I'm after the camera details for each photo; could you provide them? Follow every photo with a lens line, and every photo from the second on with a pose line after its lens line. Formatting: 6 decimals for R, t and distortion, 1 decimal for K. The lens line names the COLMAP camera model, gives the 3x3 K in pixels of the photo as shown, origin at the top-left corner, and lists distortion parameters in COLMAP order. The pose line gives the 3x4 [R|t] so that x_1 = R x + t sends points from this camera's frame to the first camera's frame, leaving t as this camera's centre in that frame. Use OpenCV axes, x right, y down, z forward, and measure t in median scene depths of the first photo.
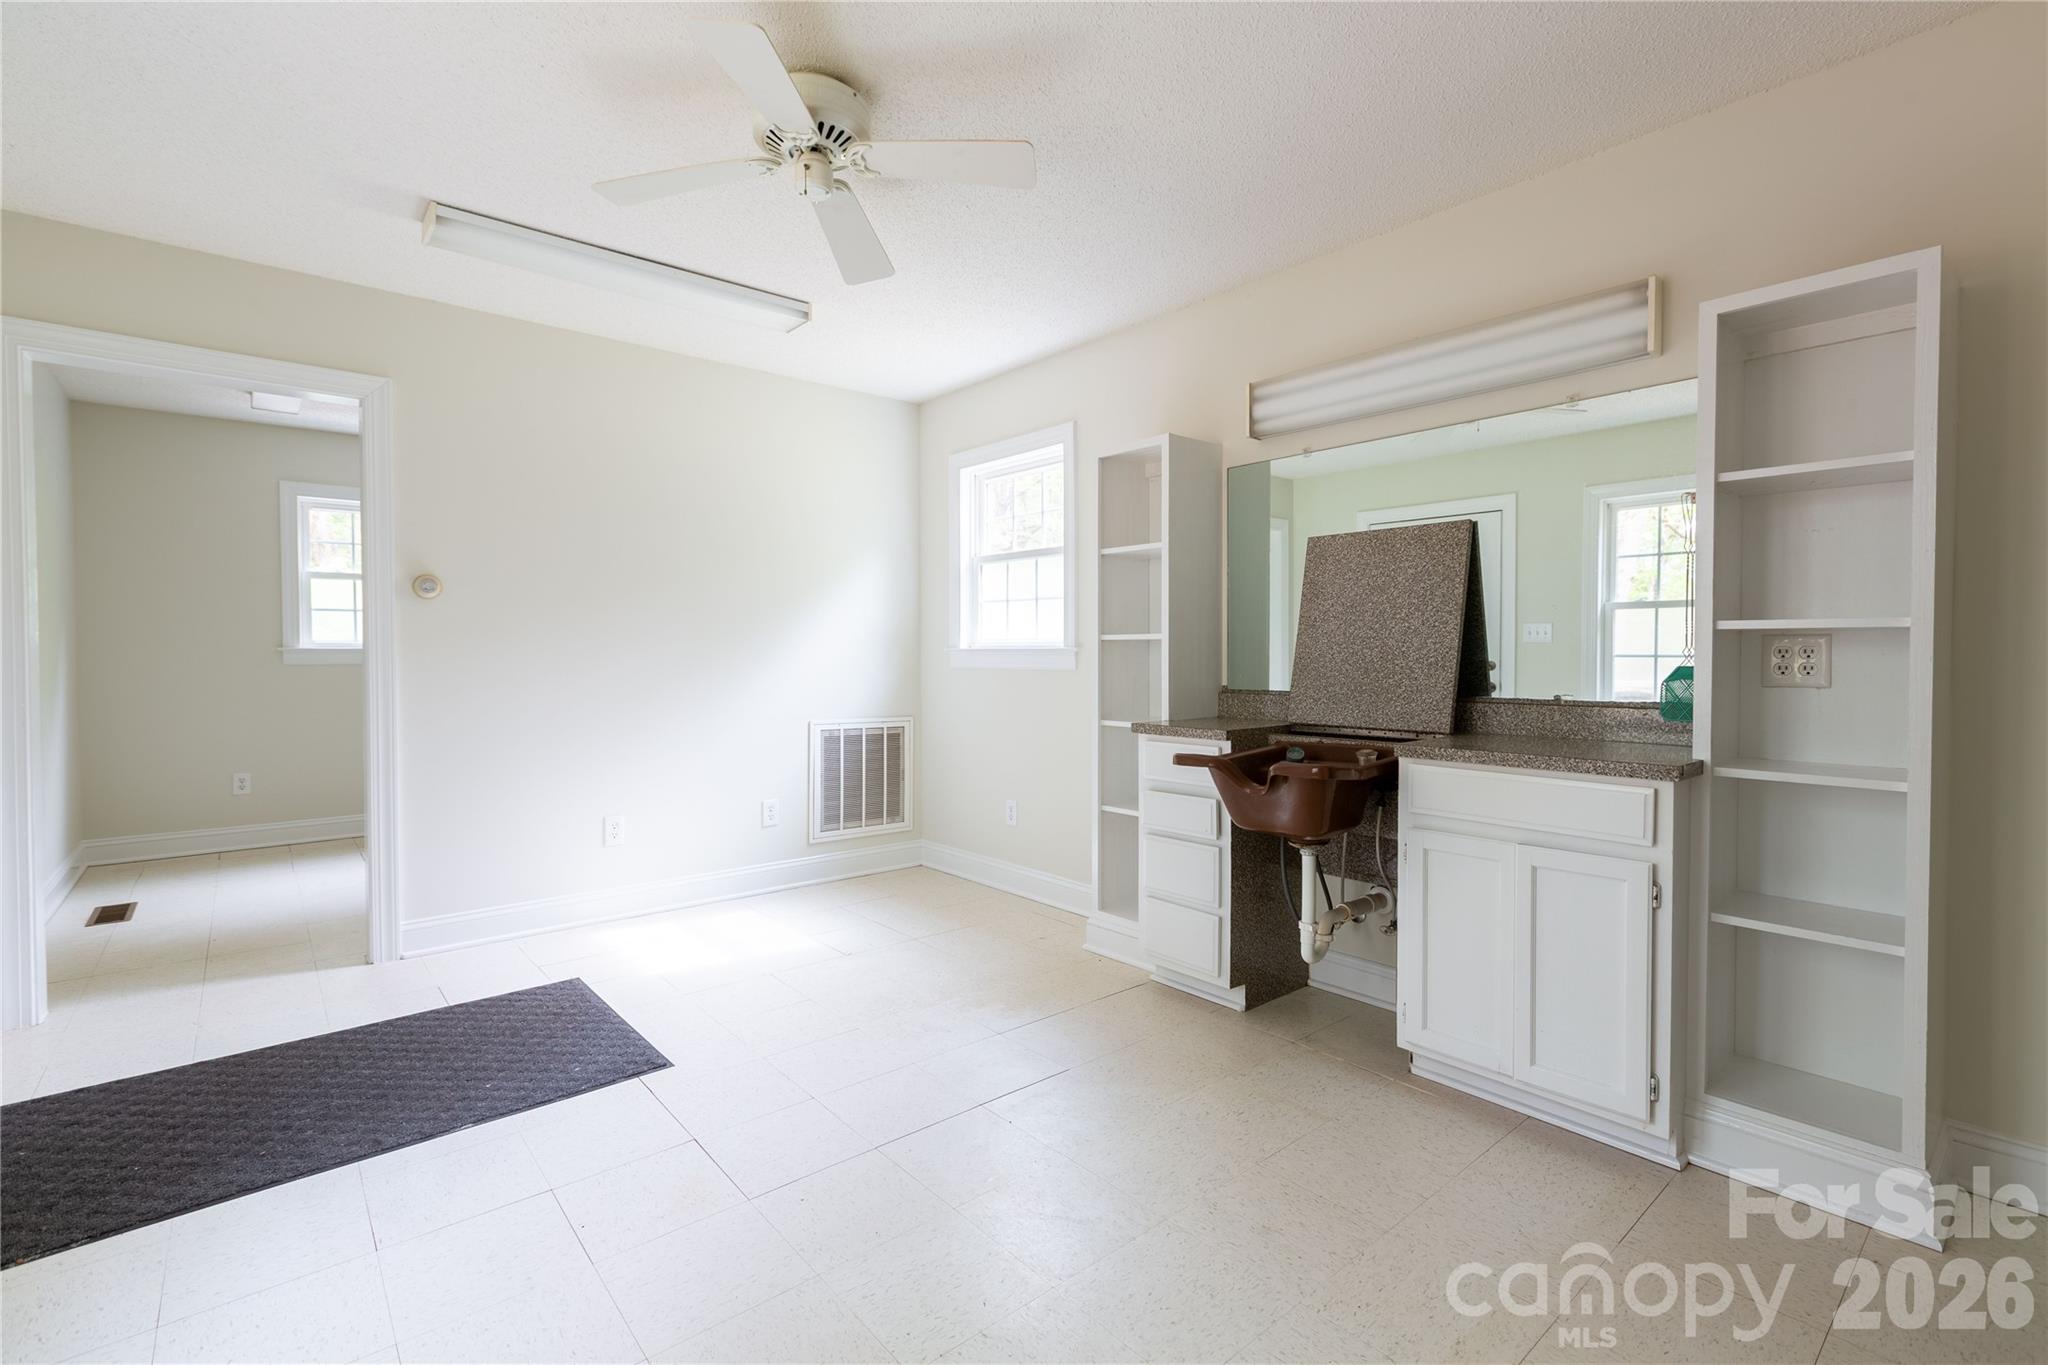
lens RADIAL K [[912.0, 0, 1026.5], [0, 912.0, 669.8], [0, 0, 1]] dist [0.001743, -0.000439]
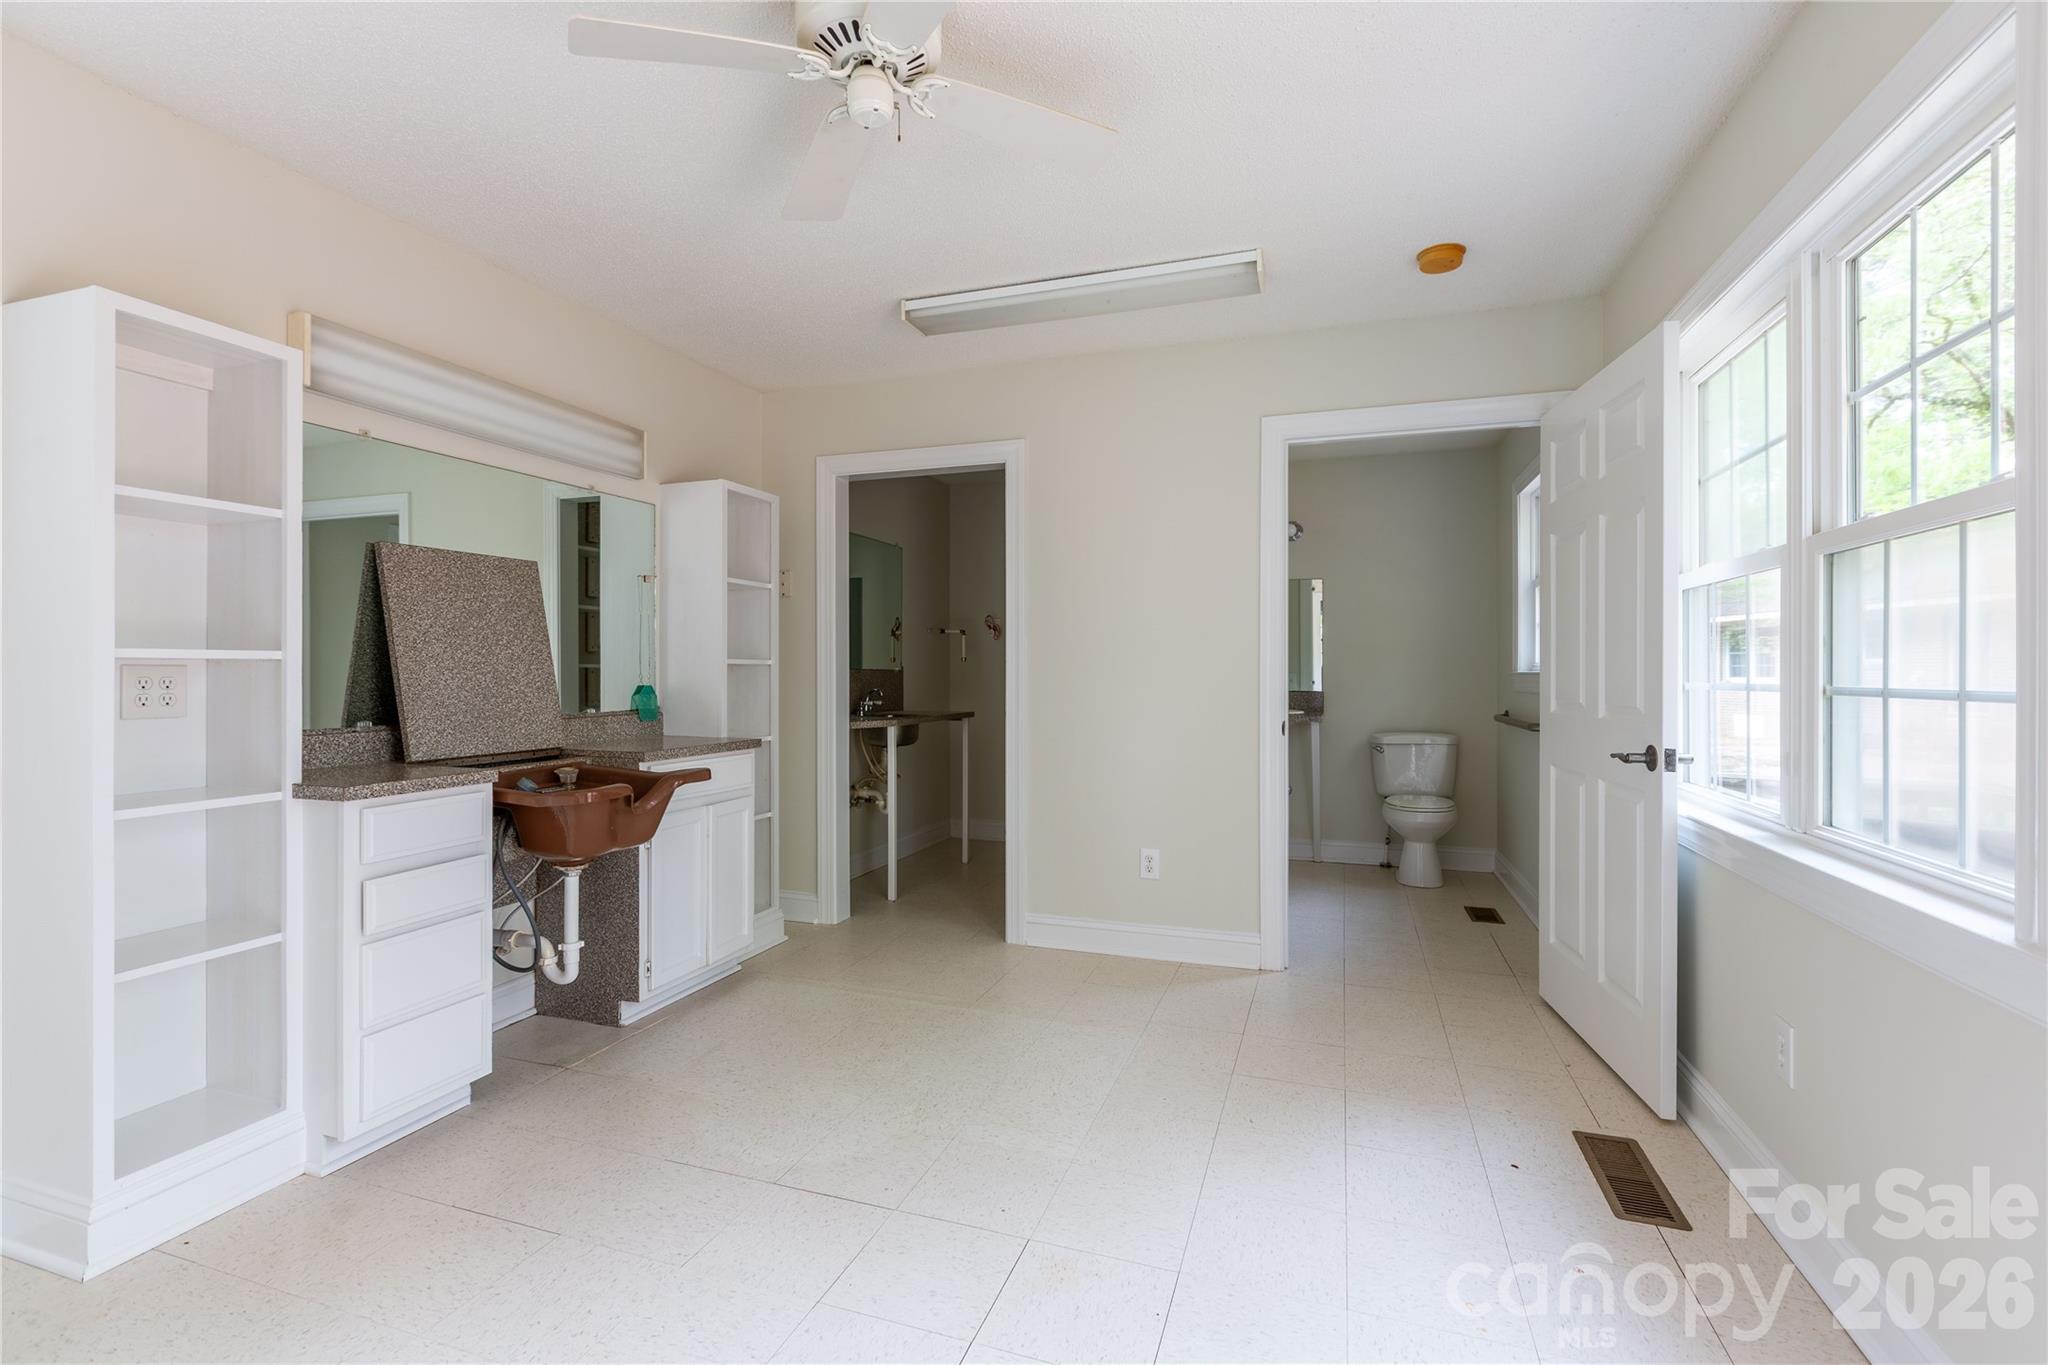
lens RADIAL K [[912.0, 0, 1026.5], [0, 912.0, 669.8], [0, 0, 1]] dist [0.001743, -0.000439]
pose [[-0.503562, 0.001071, 0.863959, -0.788675], [0.016765, 0.999823, 0.008532, -0.027090], [-0.863797, 0.018780, -0.503491, 1.012620]]
